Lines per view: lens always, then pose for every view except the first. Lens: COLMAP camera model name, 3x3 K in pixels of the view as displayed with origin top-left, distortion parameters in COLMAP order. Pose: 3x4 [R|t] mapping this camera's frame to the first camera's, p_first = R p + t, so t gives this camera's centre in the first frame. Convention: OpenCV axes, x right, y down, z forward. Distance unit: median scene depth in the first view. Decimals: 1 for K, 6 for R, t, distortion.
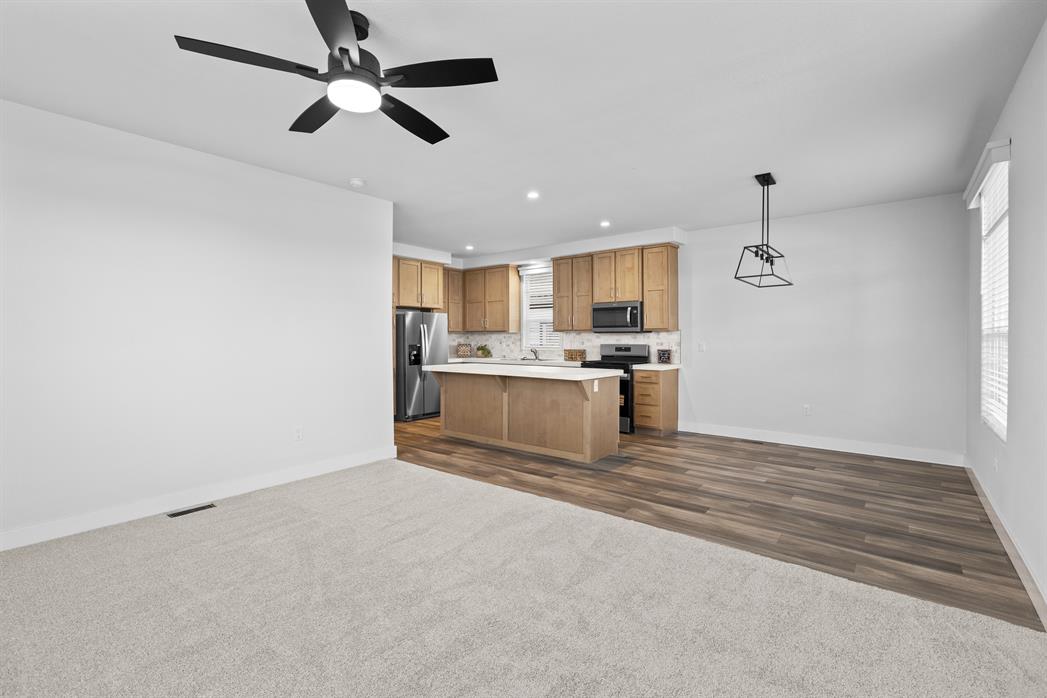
lens RADIAL K [[468.7, 0, 522.6], [0, 468.7, 340.9], [0, 0, 1]] dist [0.000543, -0.000110]
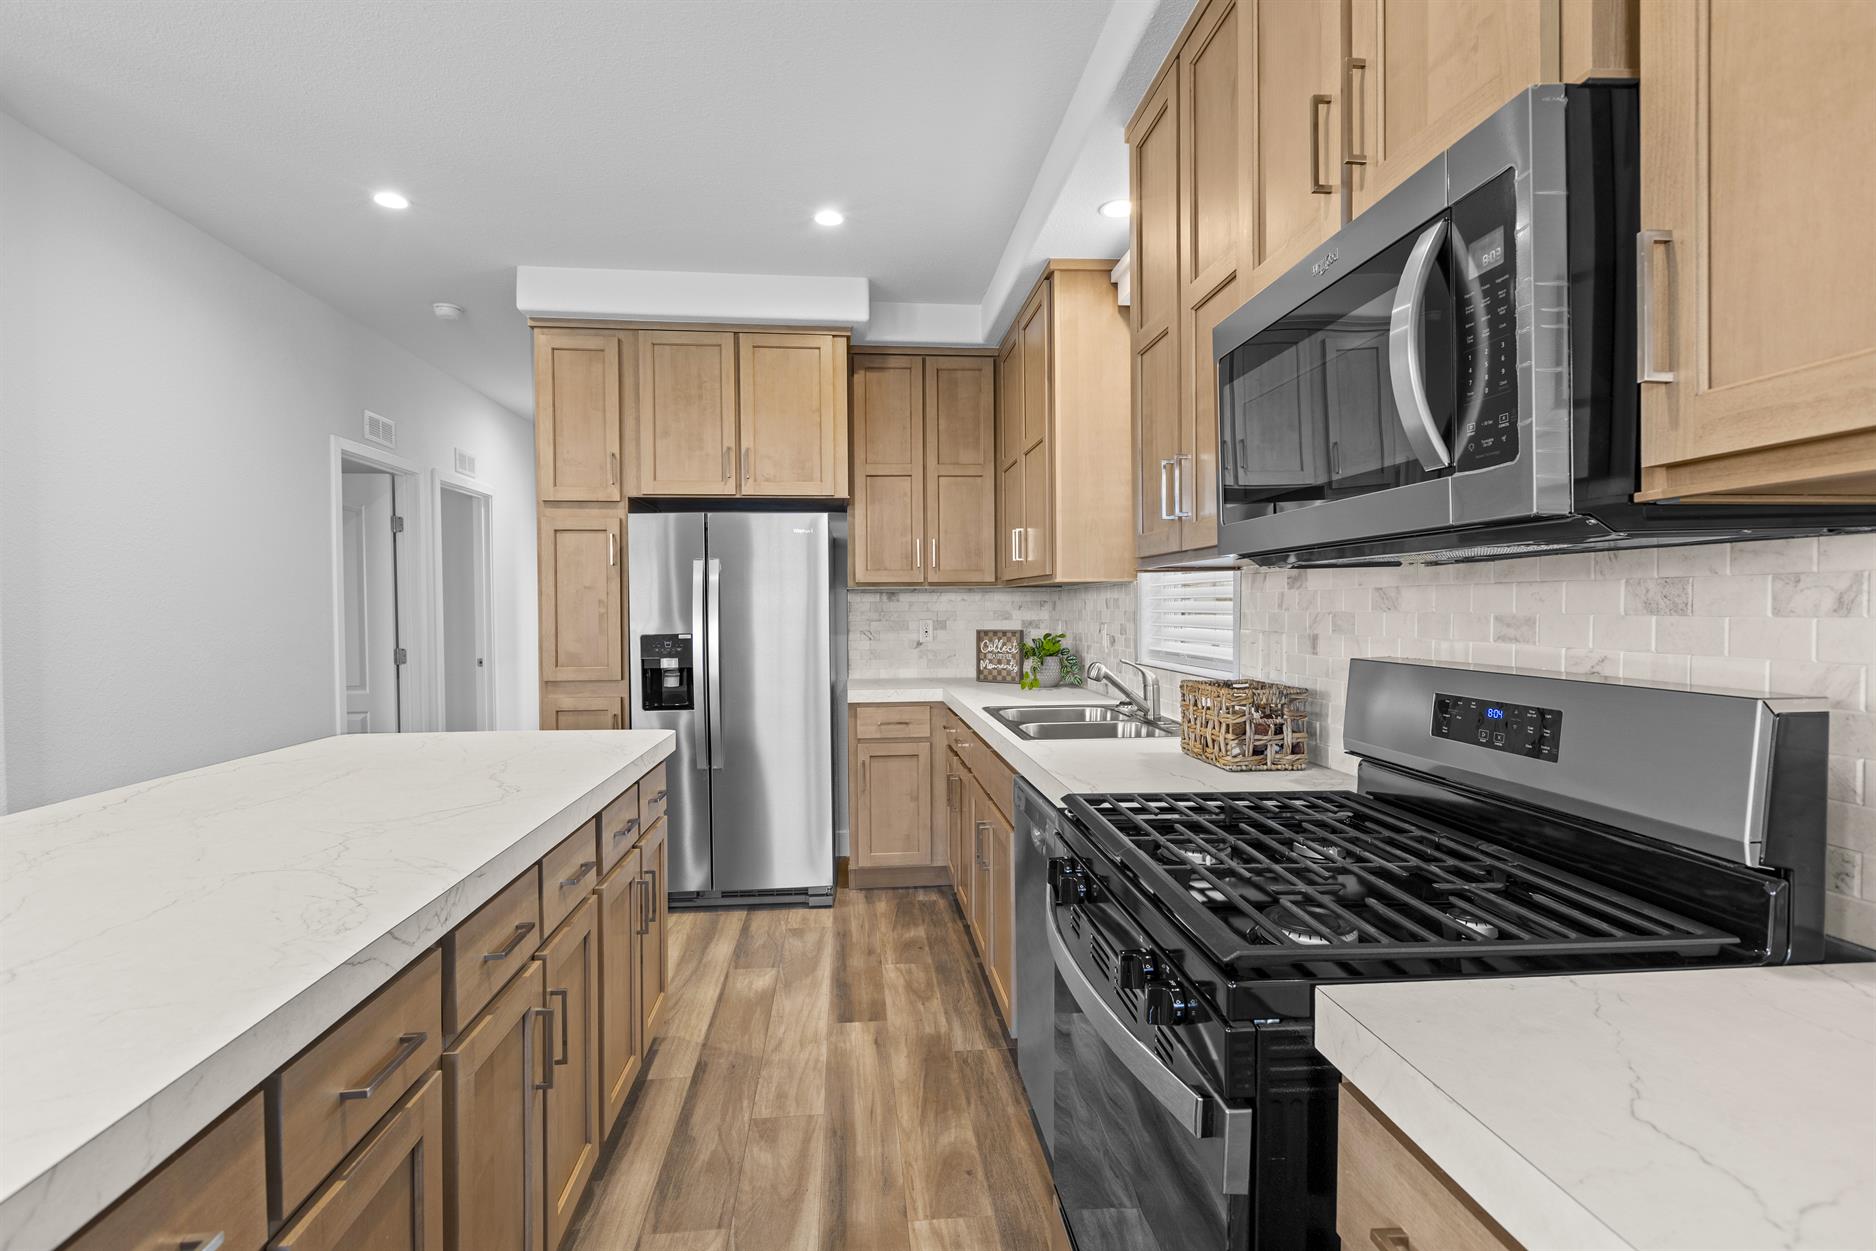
lens RADIAL K [[901.8, 0, 938.3], [0, 901.8, 630.3], [0, 0, 1]] dist [0.000817, -0.000113]
pose [[0.703044, 0.013940, -0.711010, 0.249776], [0.002085, 0.999763, 0.021663, -0.005206], [0.711143, -0.016713, 0.702848, 0.739616]]
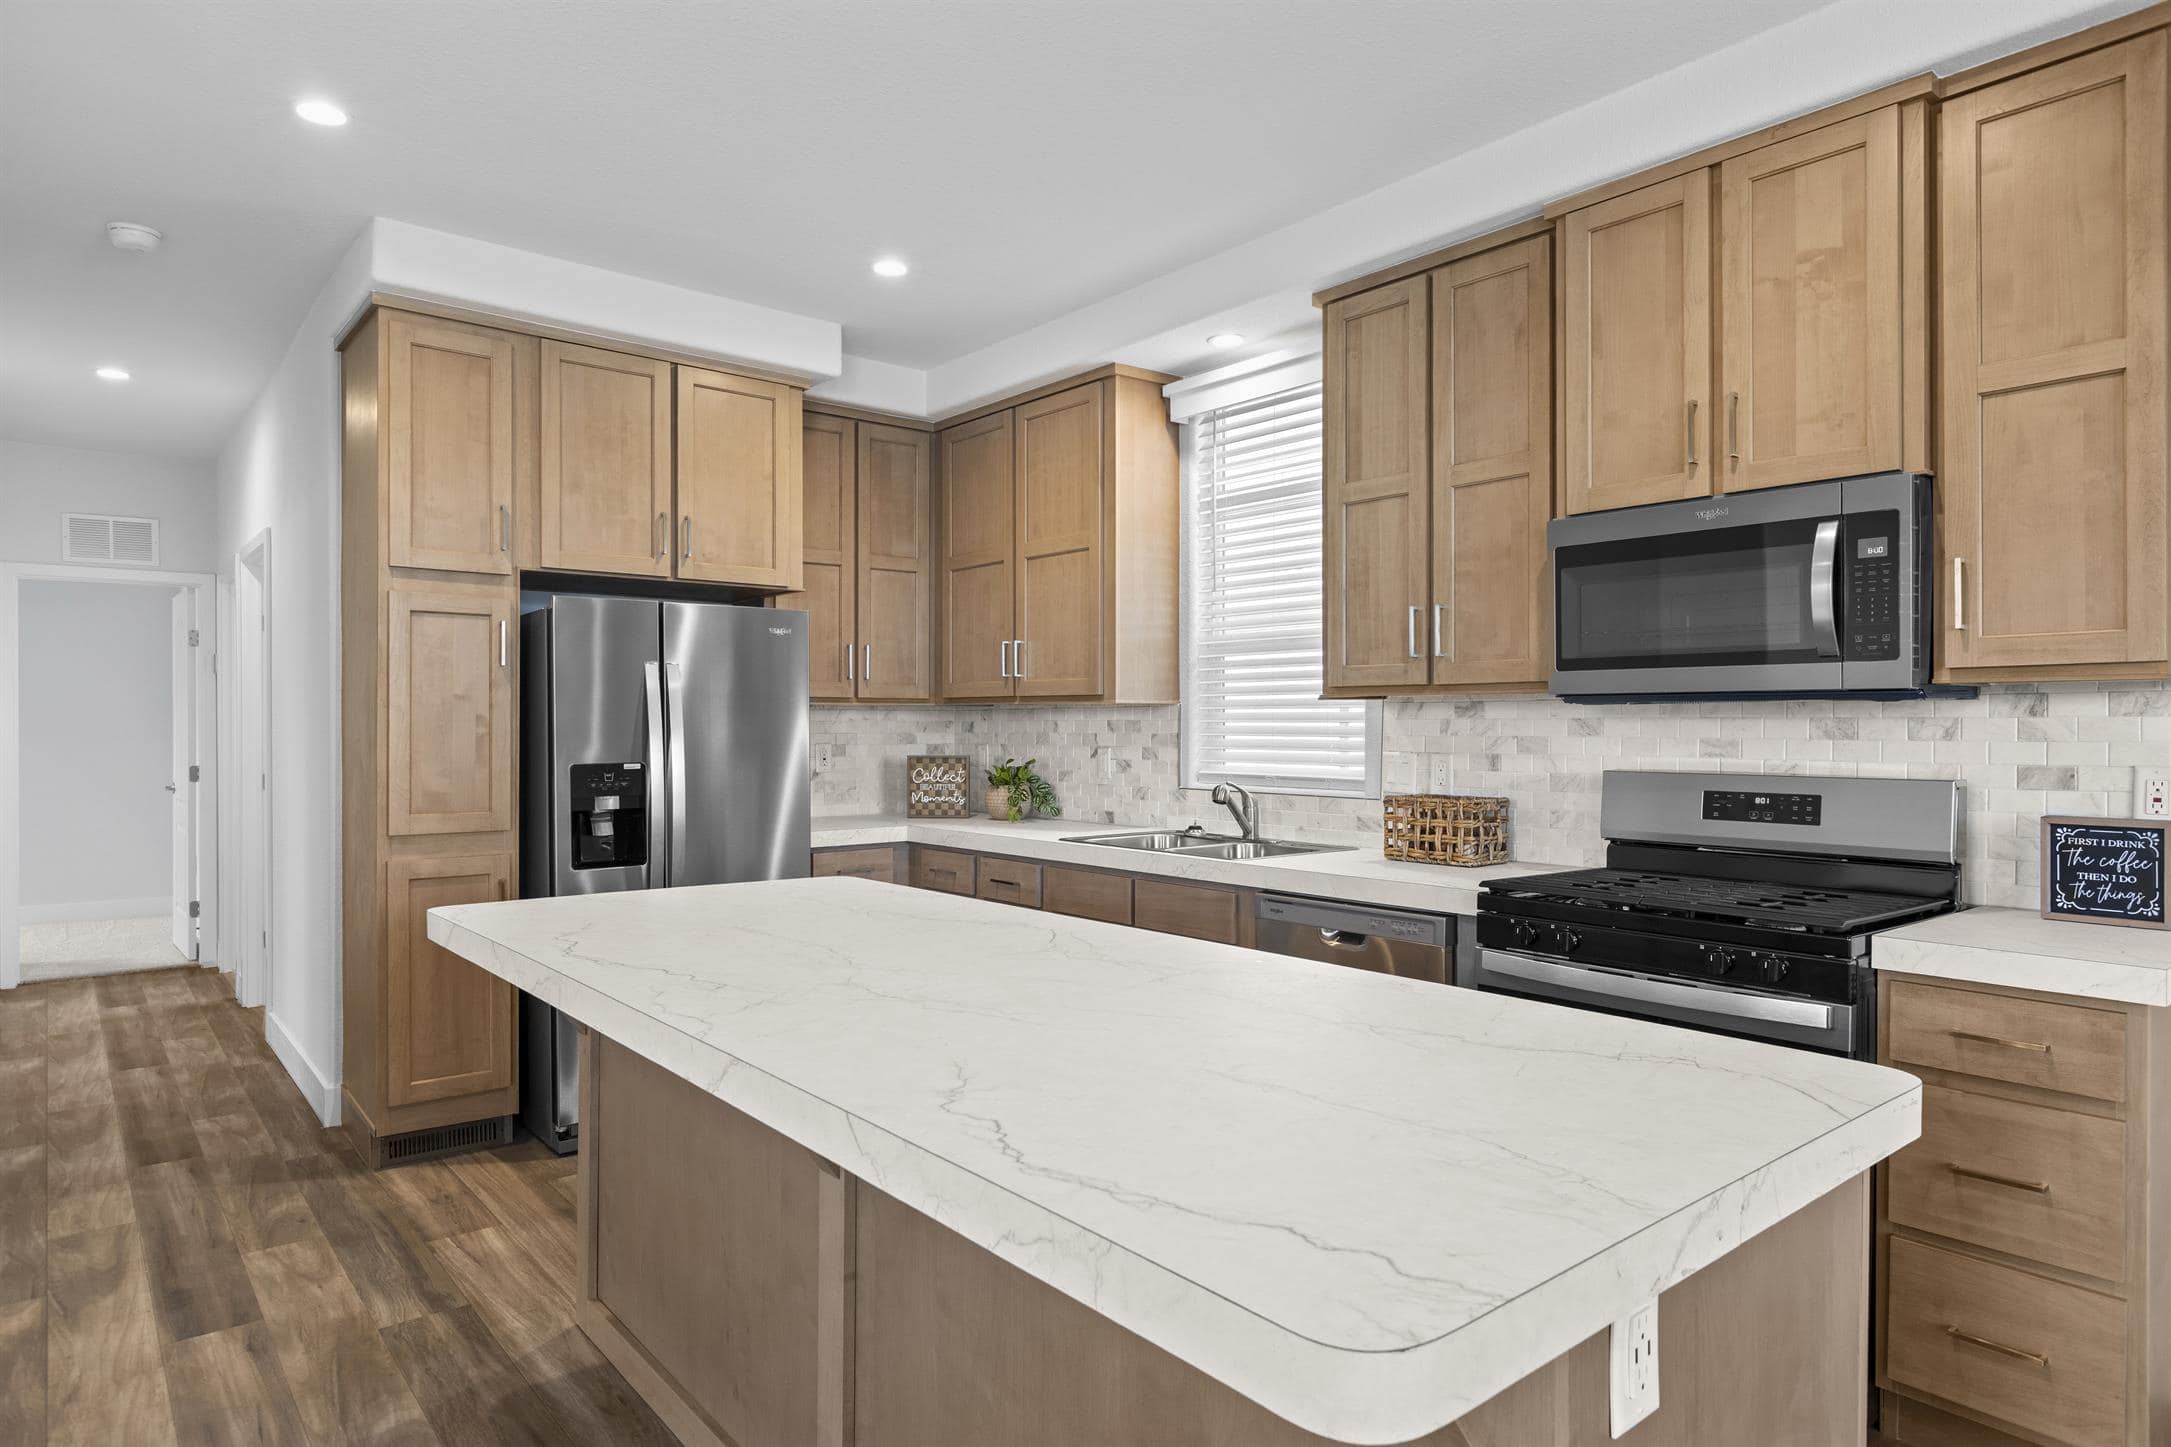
lens RADIAL K [[1253.2, 0, 1086.7], [0, 1253.2, 731.5], [0, 0, 1]] dist [0.000806, 0.000528]
pose [[0.980805, 0.002526, -0.194977, 0.071384], [-0.002704, 0.999996, -0.000649, -0.005738], [0.194974, 0.001164, 0.980808, 0.515302]]
